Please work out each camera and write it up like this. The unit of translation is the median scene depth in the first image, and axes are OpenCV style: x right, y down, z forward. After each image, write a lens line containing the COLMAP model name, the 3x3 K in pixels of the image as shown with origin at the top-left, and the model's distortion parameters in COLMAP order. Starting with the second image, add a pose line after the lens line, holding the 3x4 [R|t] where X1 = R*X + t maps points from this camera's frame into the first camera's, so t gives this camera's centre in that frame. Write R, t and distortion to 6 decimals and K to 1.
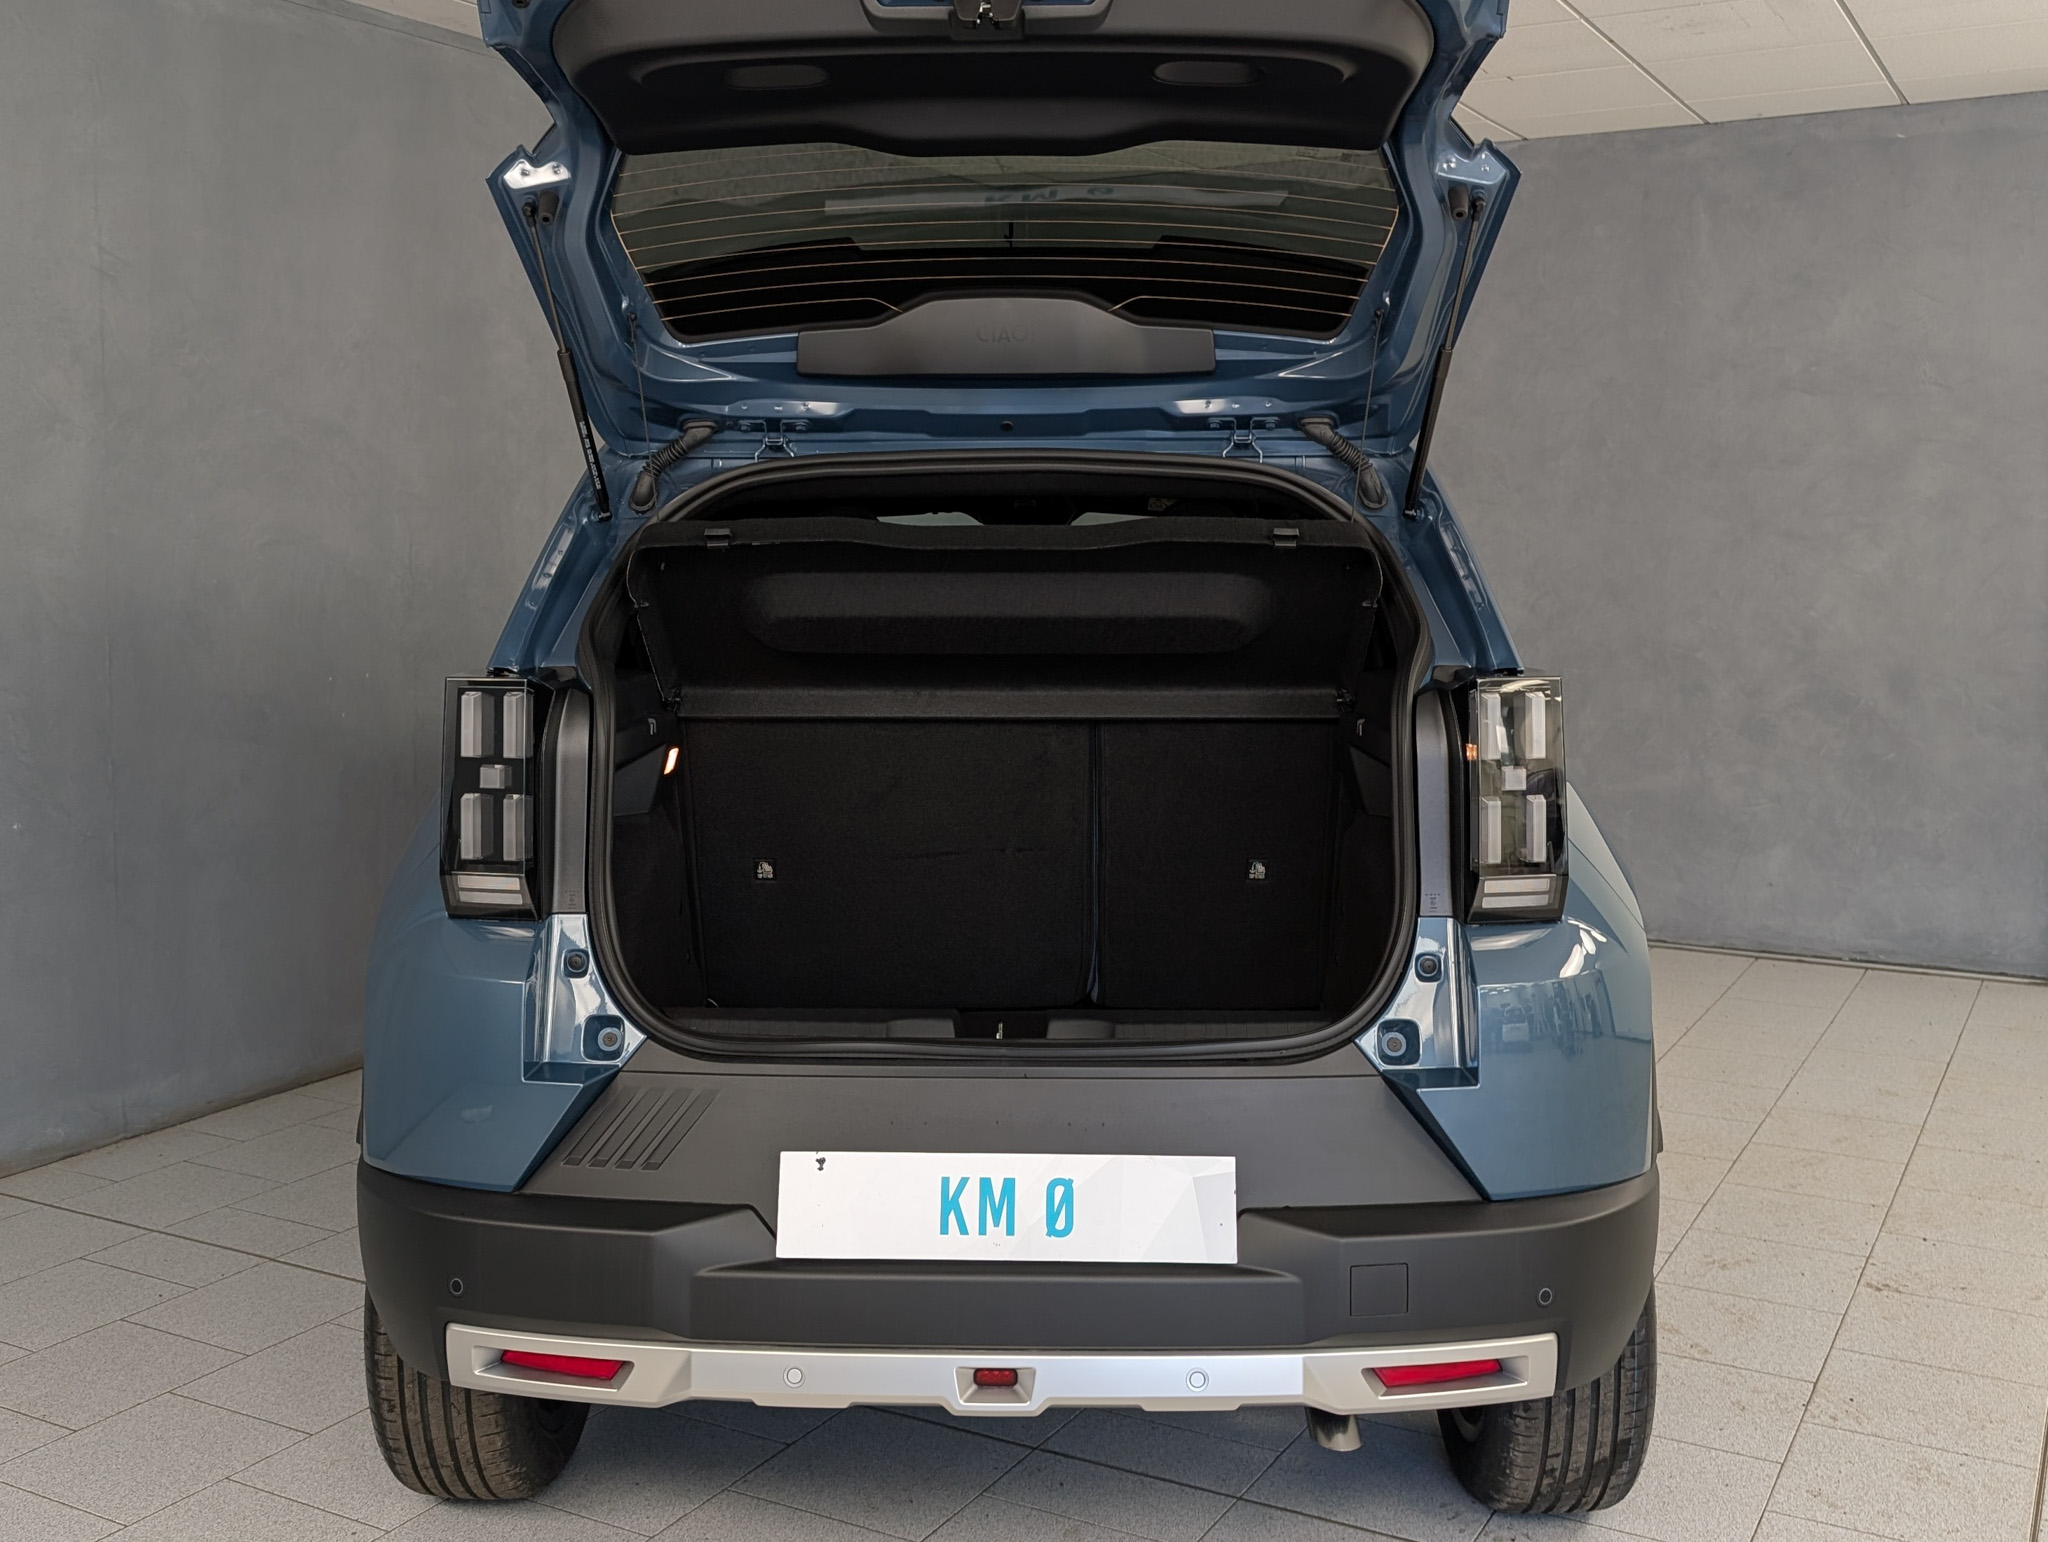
lens RADIAL K [[1562.6, 0, 1064.1], [0, 1562.6, 671.4], [0, 0, 1]] dist [0.001650, -0.003738]
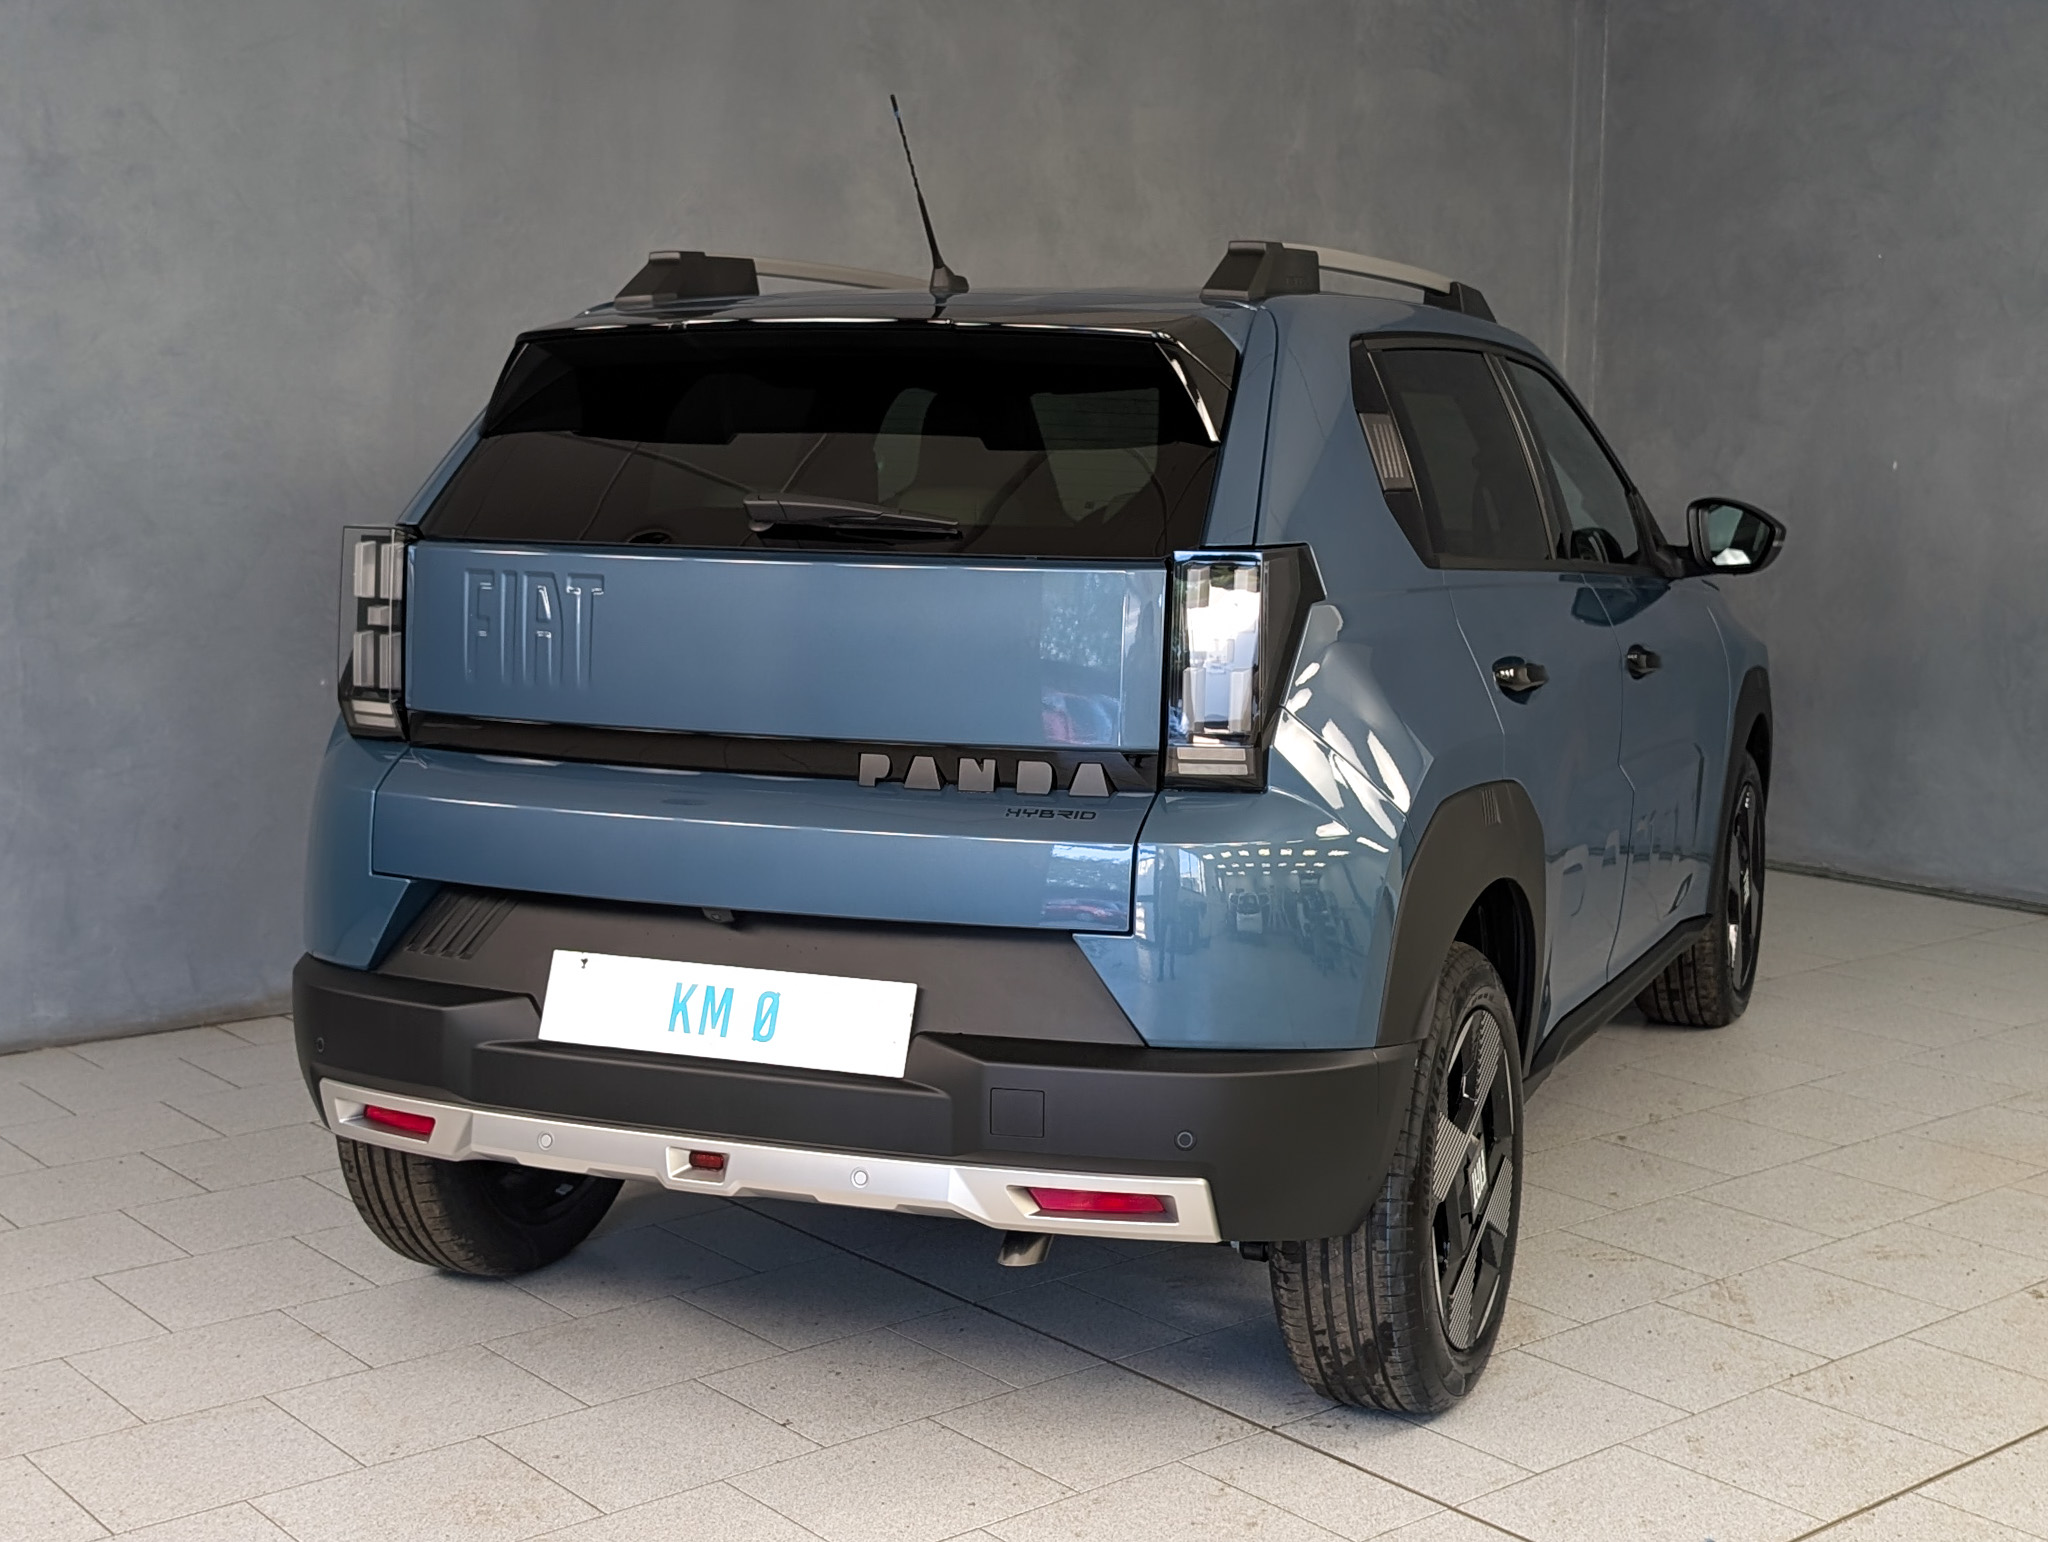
lens RADIAL K [[1847.5, 0, 1201.9], [0, 1847.5, 679.7], [0, 0, 1]] dist [0.076087, -0.145273]
pose [[0.967225, 0.042956, -0.250262, 0.553949], [-0.029436, 0.997910, 0.057520, 0.018559], [0.252210, -0.048269, 0.966468, -0.163275]]
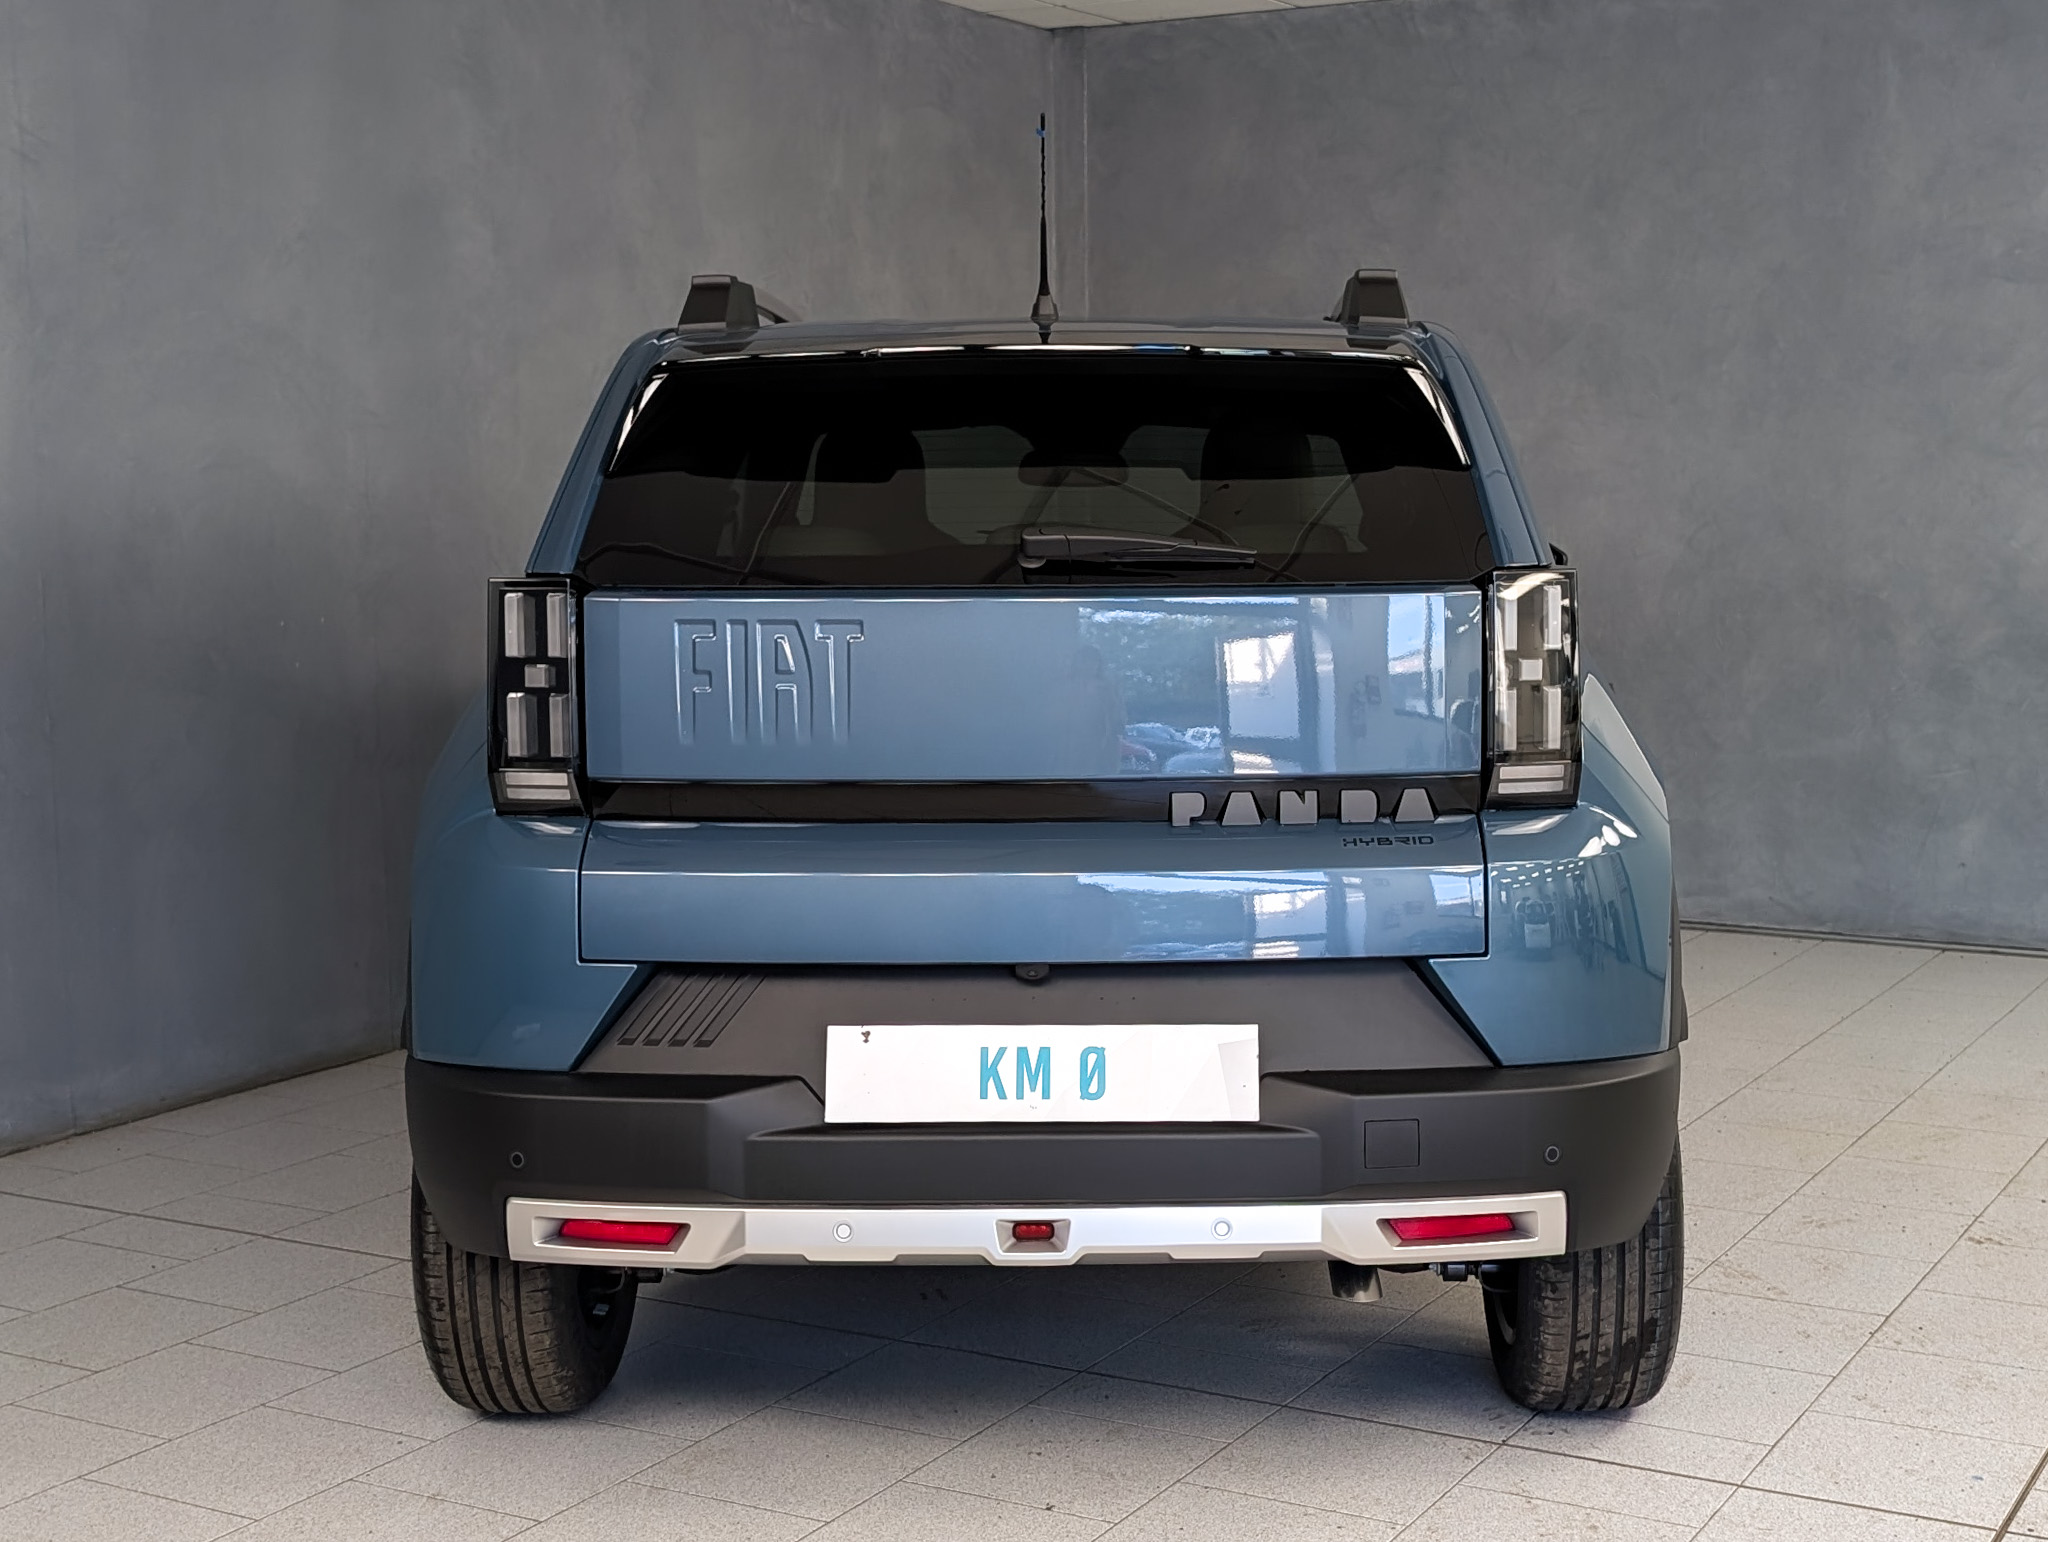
lens RADIAL K [[1899.2, 0, 1139.8], [0, 1899.2, 724.4], [0, 0, 1]] dist [0.073909, -0.120864]
pose [[0.999981, -0.006142, 0.000373, 0.027045], [0.006116, 0.998776, 0.049077, 0.040035], [-0.000674, -0.049074, 0.998795, -0.247825]]
